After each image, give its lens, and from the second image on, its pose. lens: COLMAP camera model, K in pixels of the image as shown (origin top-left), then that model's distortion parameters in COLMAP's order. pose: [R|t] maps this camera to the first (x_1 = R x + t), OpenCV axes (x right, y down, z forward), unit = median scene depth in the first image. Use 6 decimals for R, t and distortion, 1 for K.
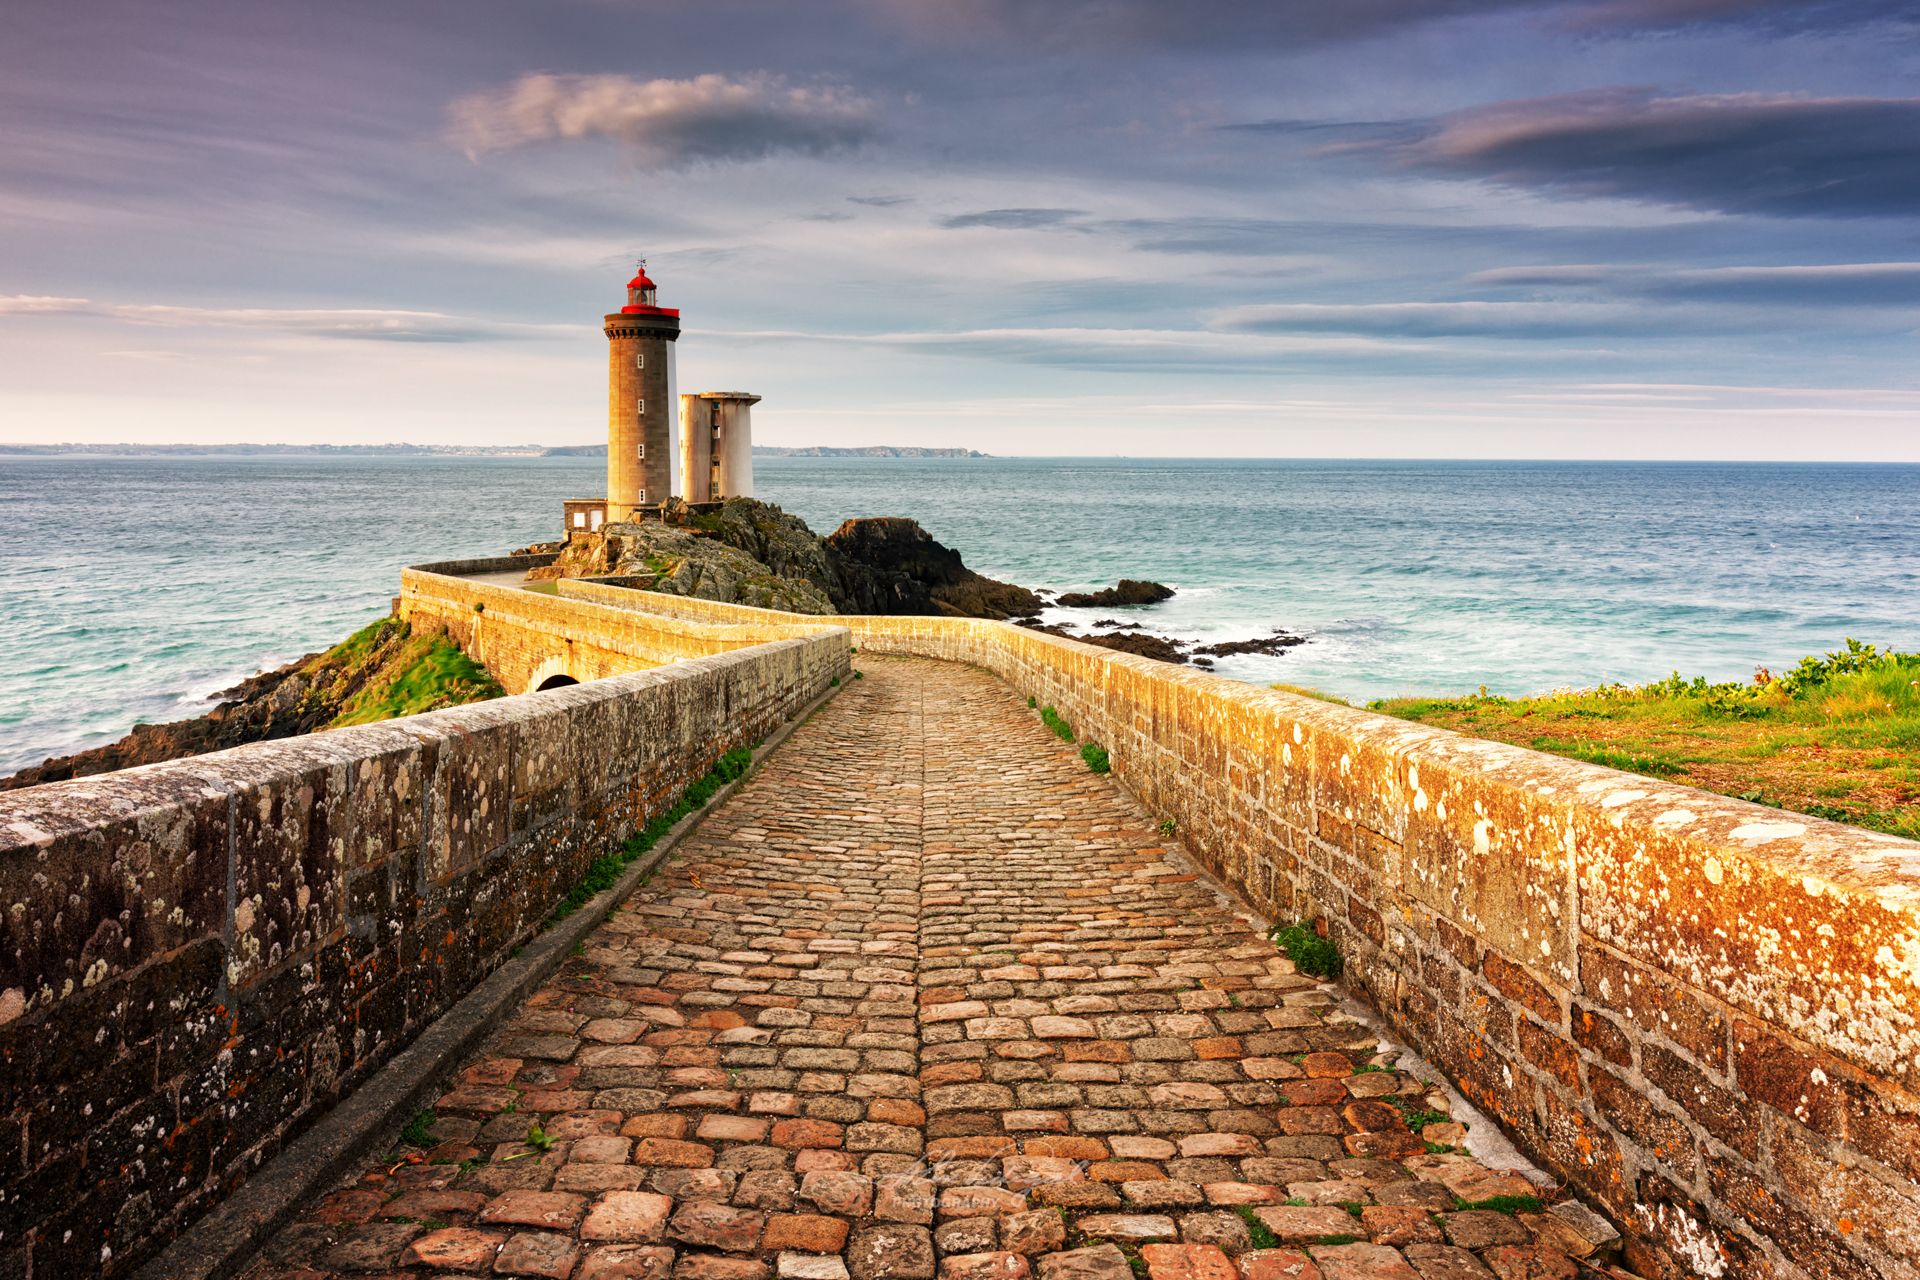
lens RADIAL K [[1237.7, 0, 922.8], [0, 1237.7, 526.7], [0, 0, 1]] dist [-0.006615, -0.002745]
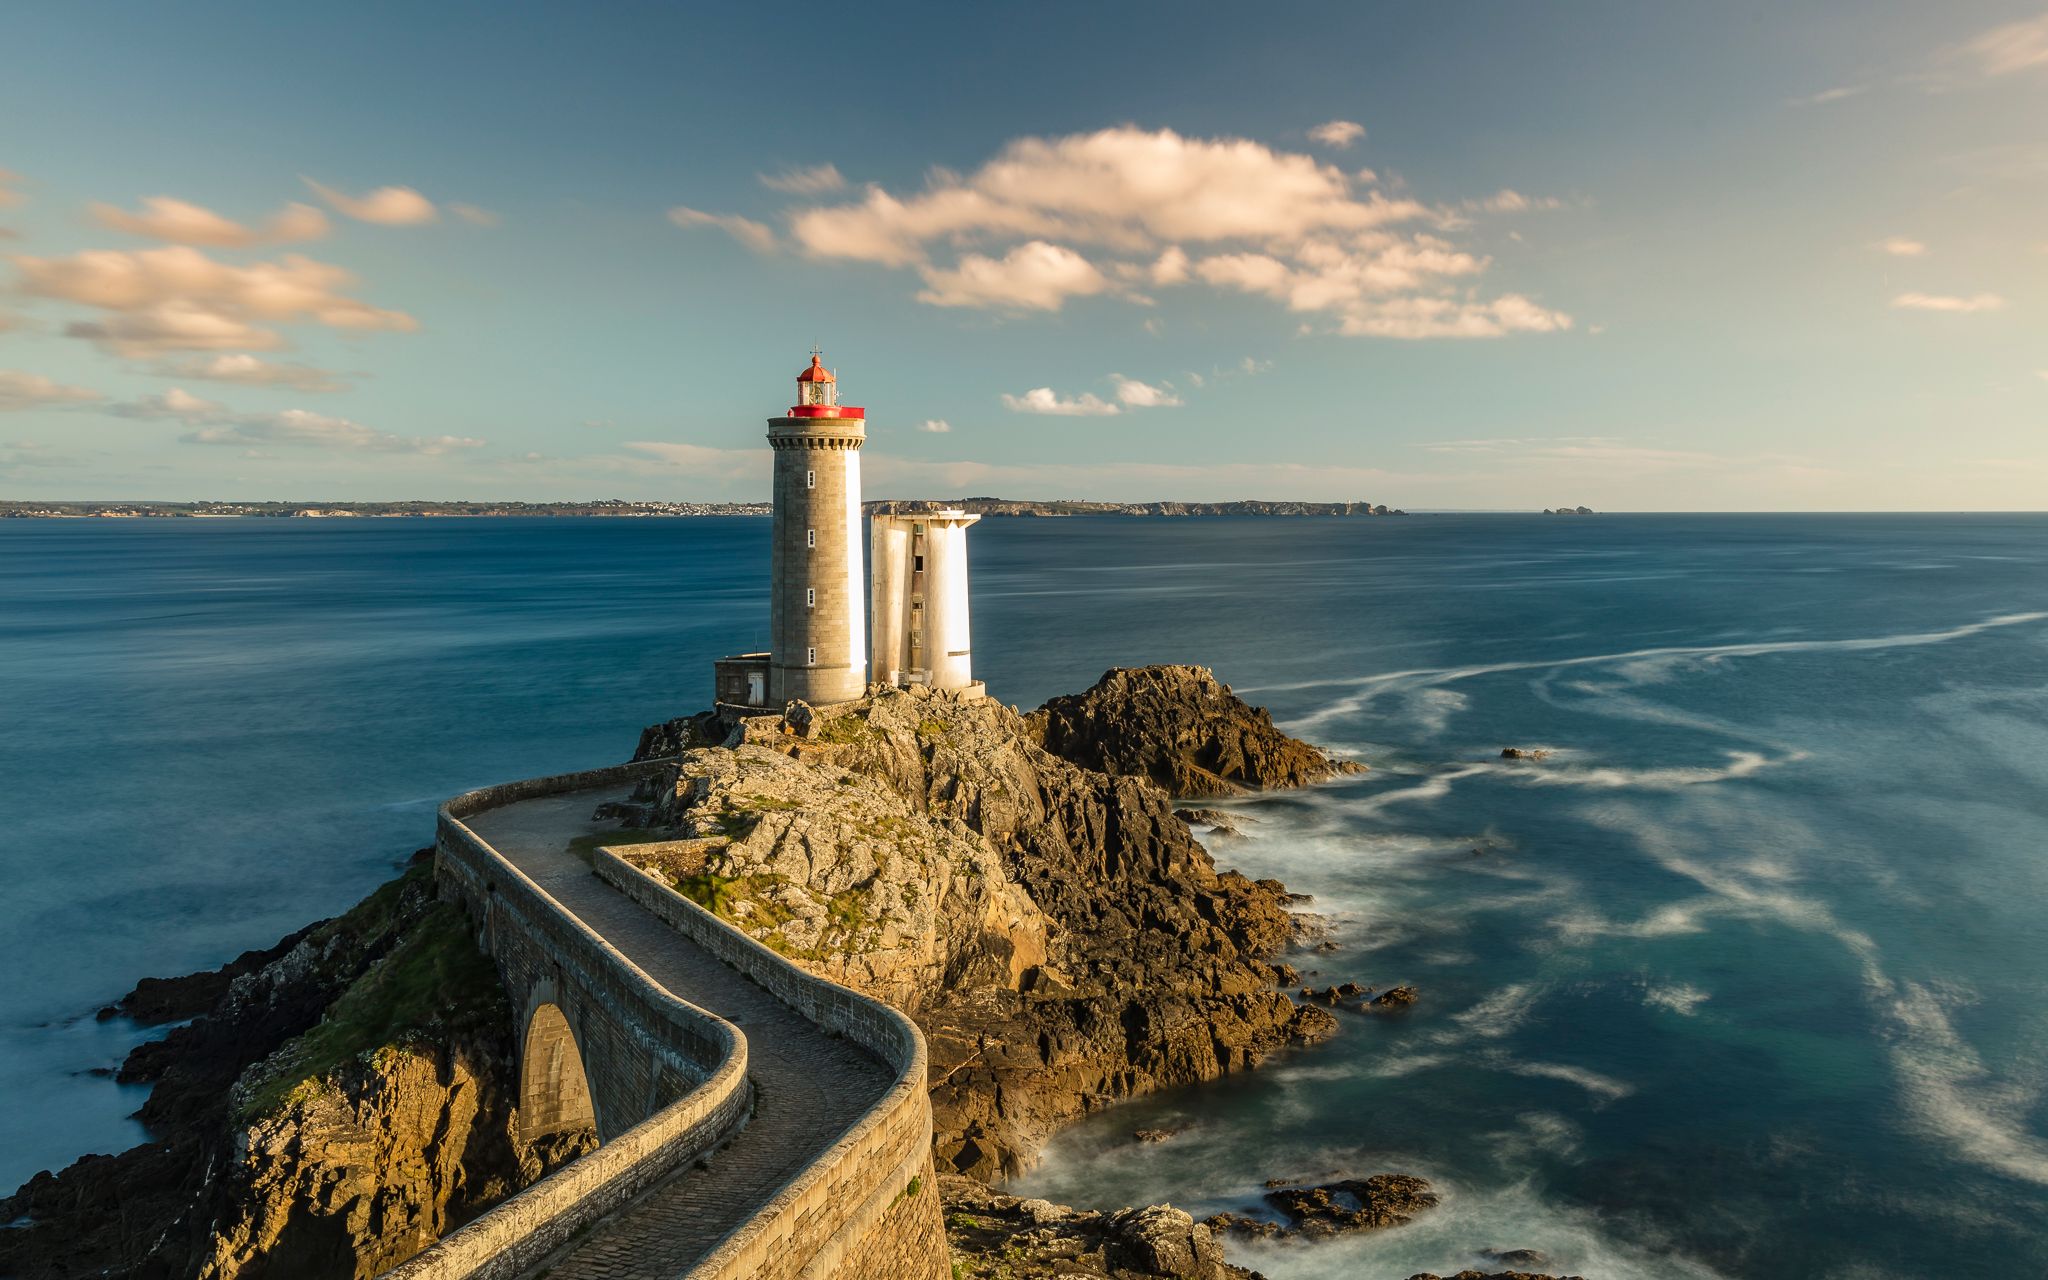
lens RADIAL K [[1732.0, 0, 1085.0], [0, 1732.0, 547.7], [0, 0, 1]] dist [0.028208, -0.015814]
pose [[0.988701, 0.000367, -0.149898, 1.570855], [-0.003614, 0.999765, -0.021389, -1.110790], [0.149855, 0.021689, 0.988470, -0.448071]]
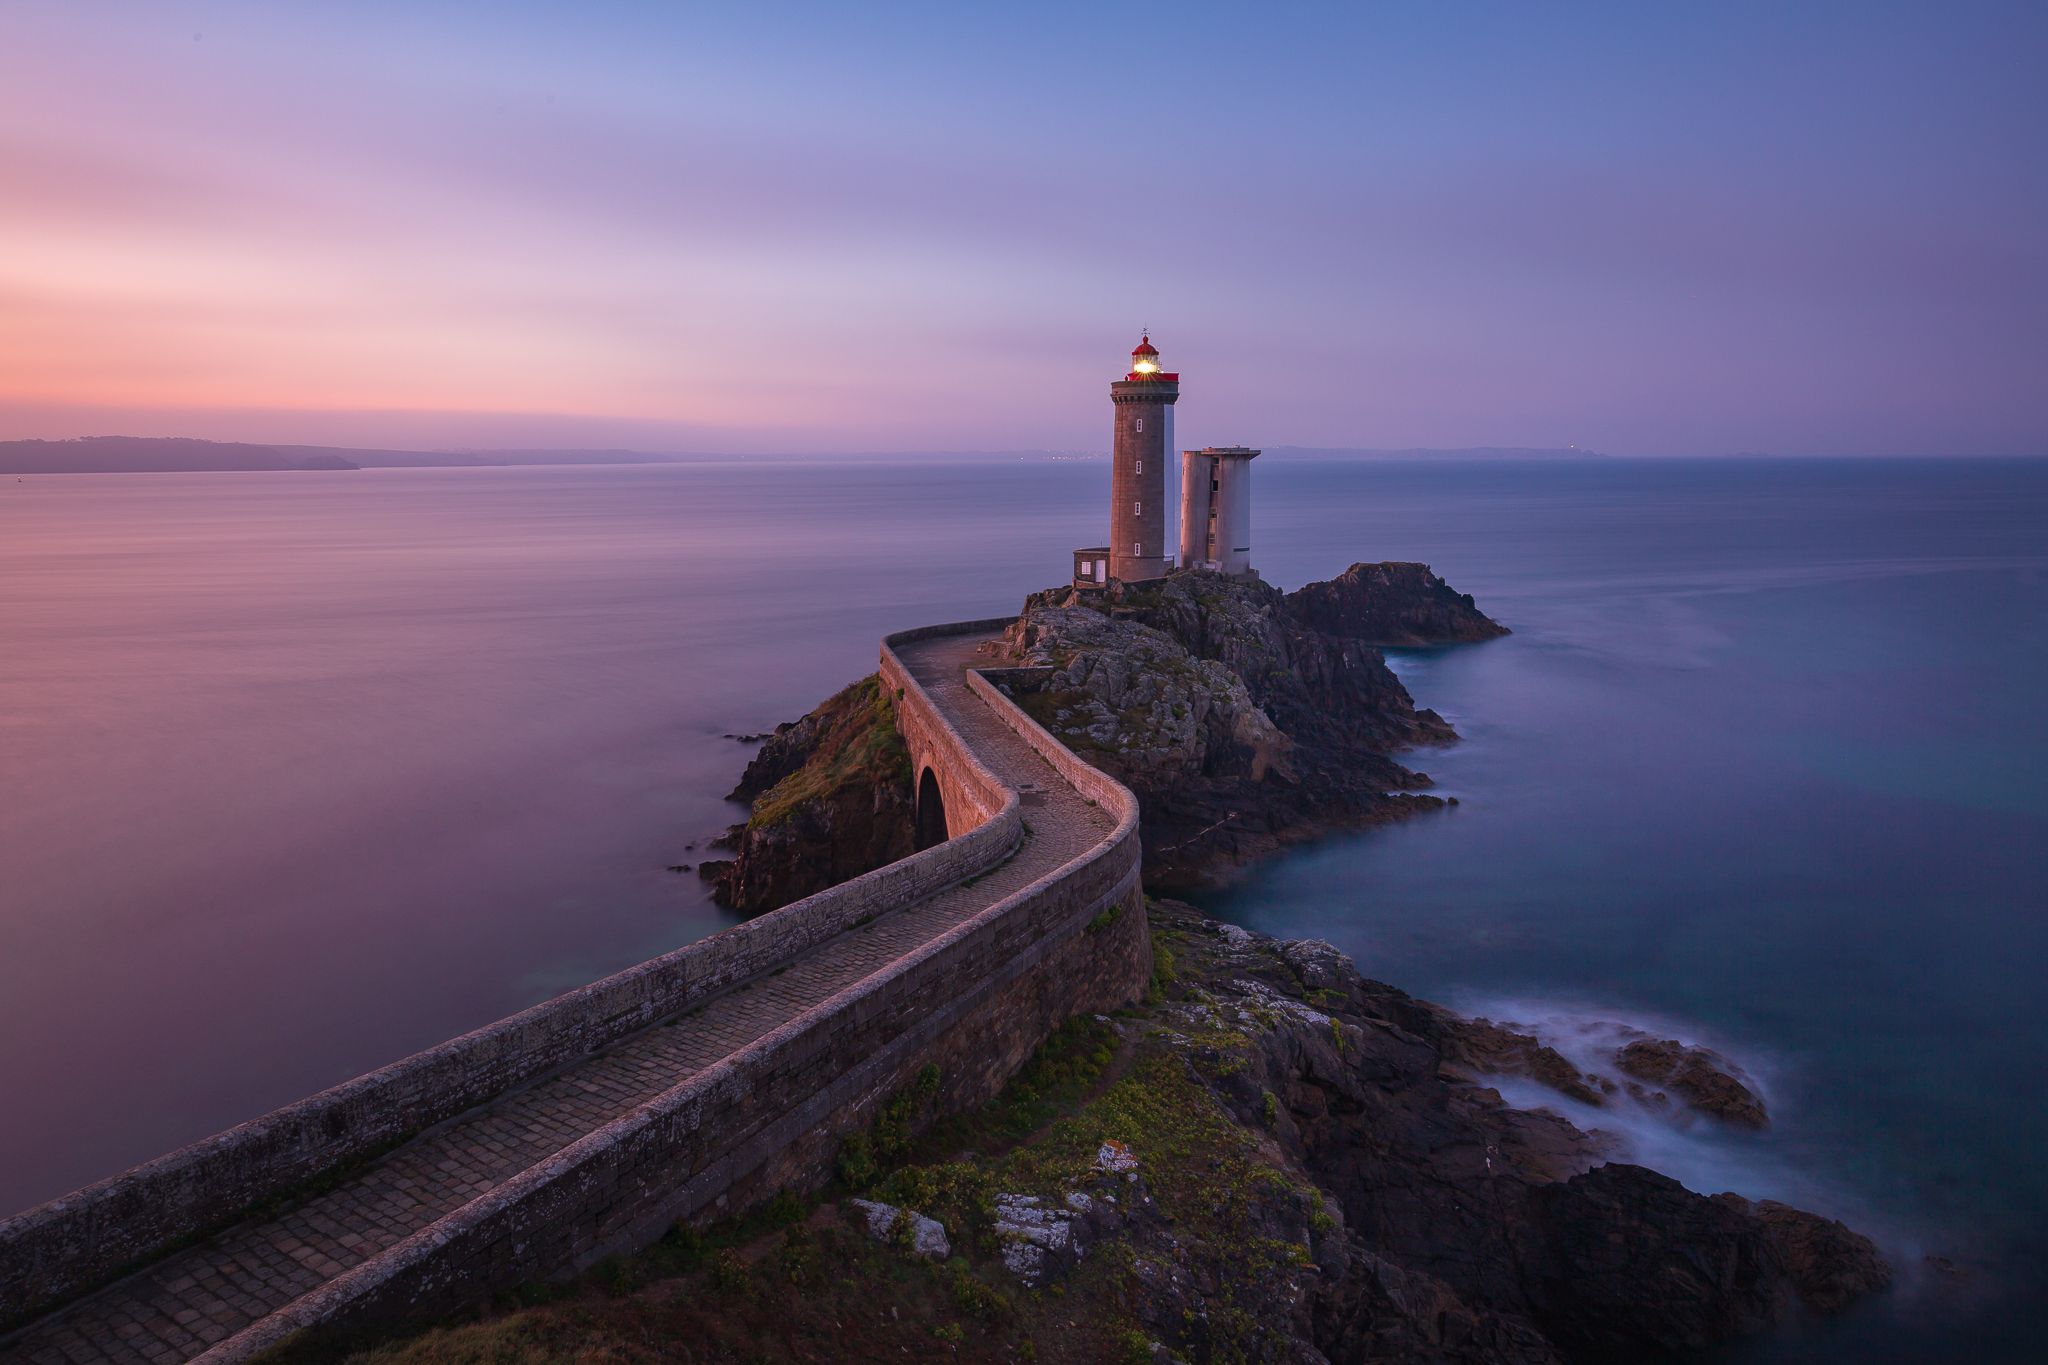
lens RADIAL K [[1149.0, 0, 1031.0], [0, 1149.0, 678.2], [0, 0, 1]] dist [0.001579, 0.004339]
pose [[0.909659, 0.074079, -0.408696, 1.861836], [-0.013568, 0.988741, 0.149018, -1.005222], [0.415133, -0.130011, 0.900423, 0.260419]]
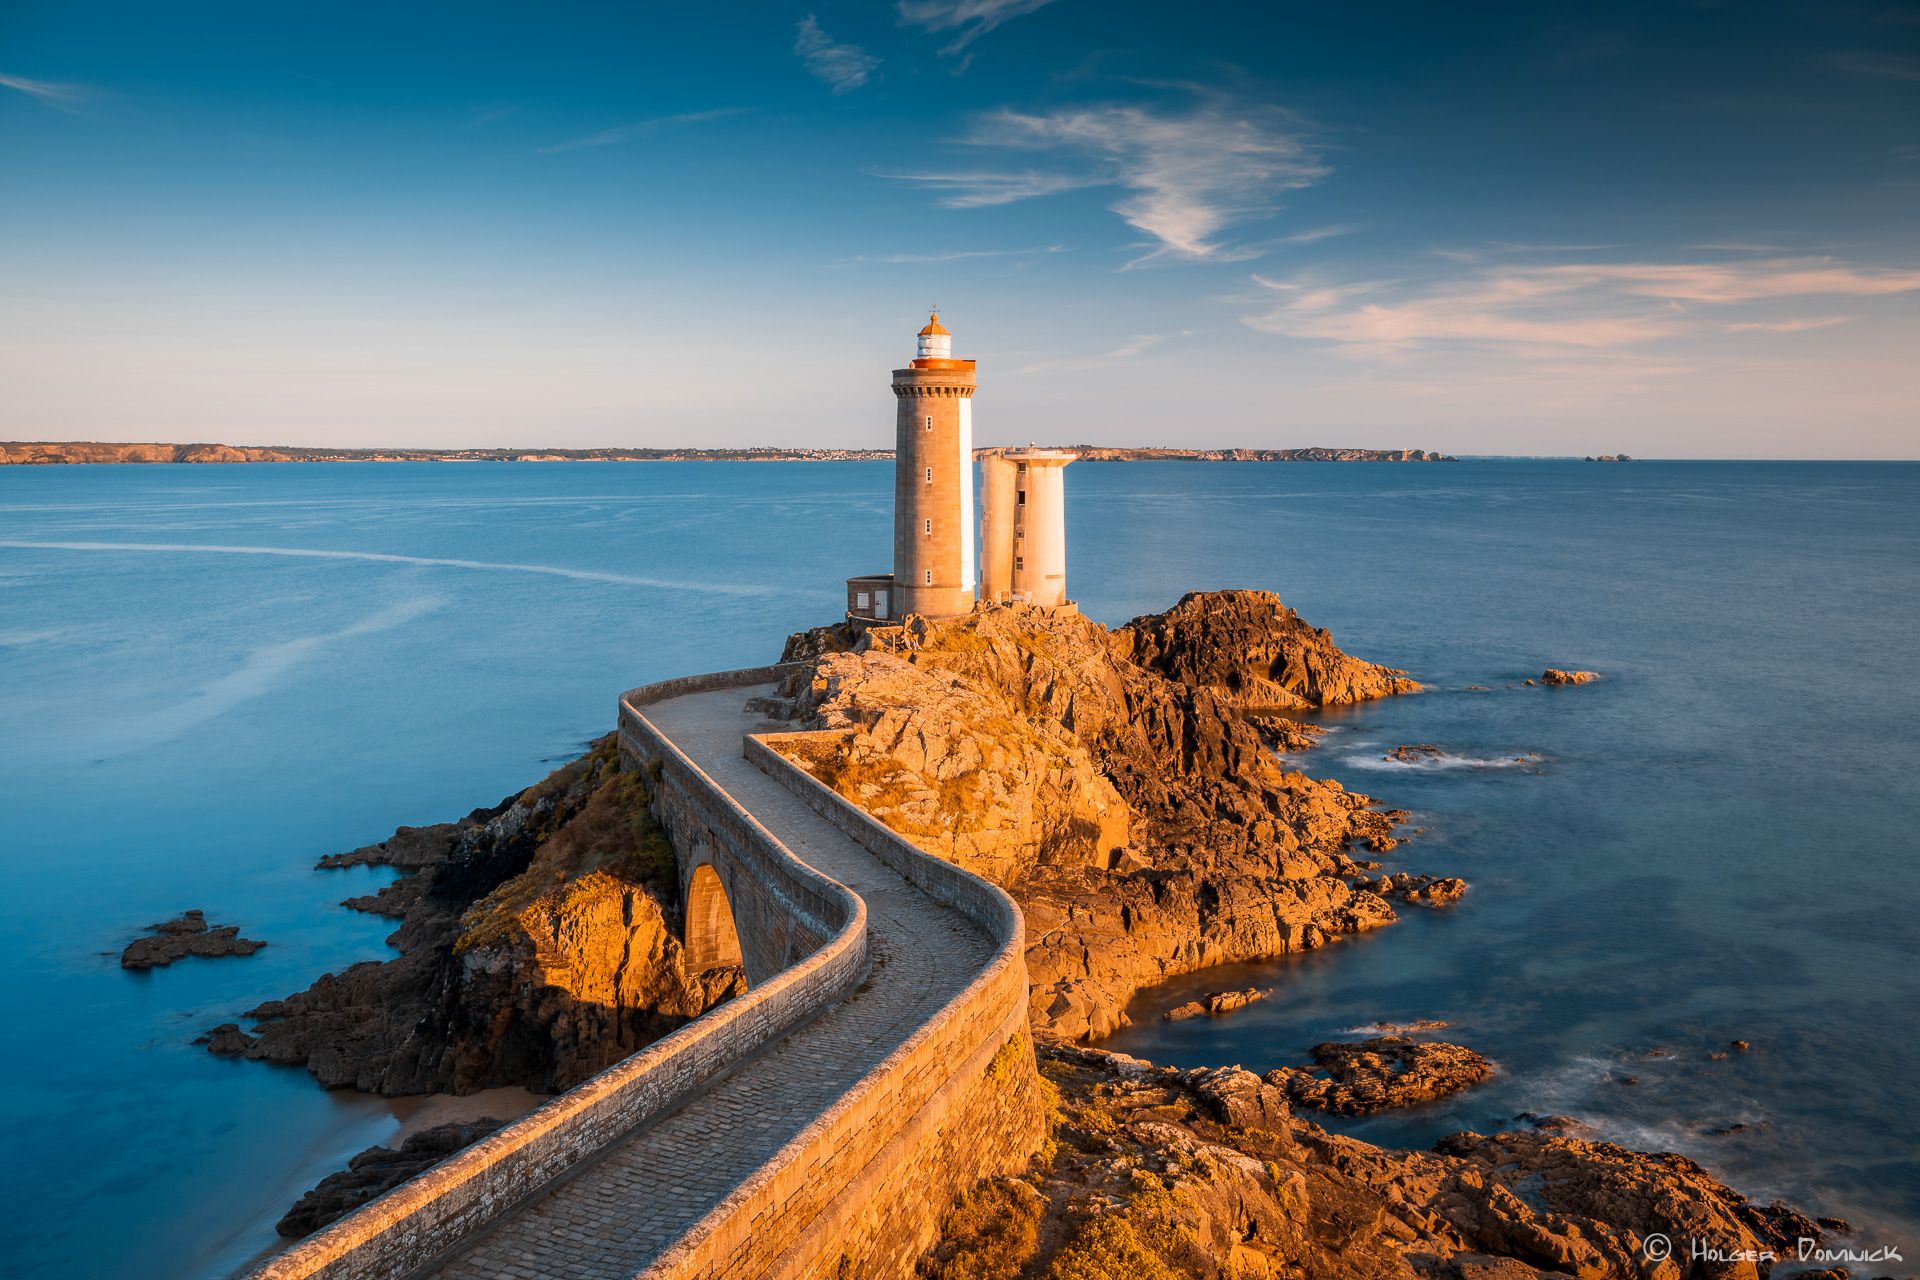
lens RADIAL K [[1472.6, 0, 941.0], [0, 1472.6, 642.8], [0, 0, 1]] dist [-0.014260, -0.004444]
pose [[0.955193, 0.035329, -0.293868, 1.456590], [-0.011243, 0.996465, 0.083250, -1.051770], [0.295770, -0.076216, 0.952214, 0.008827]]
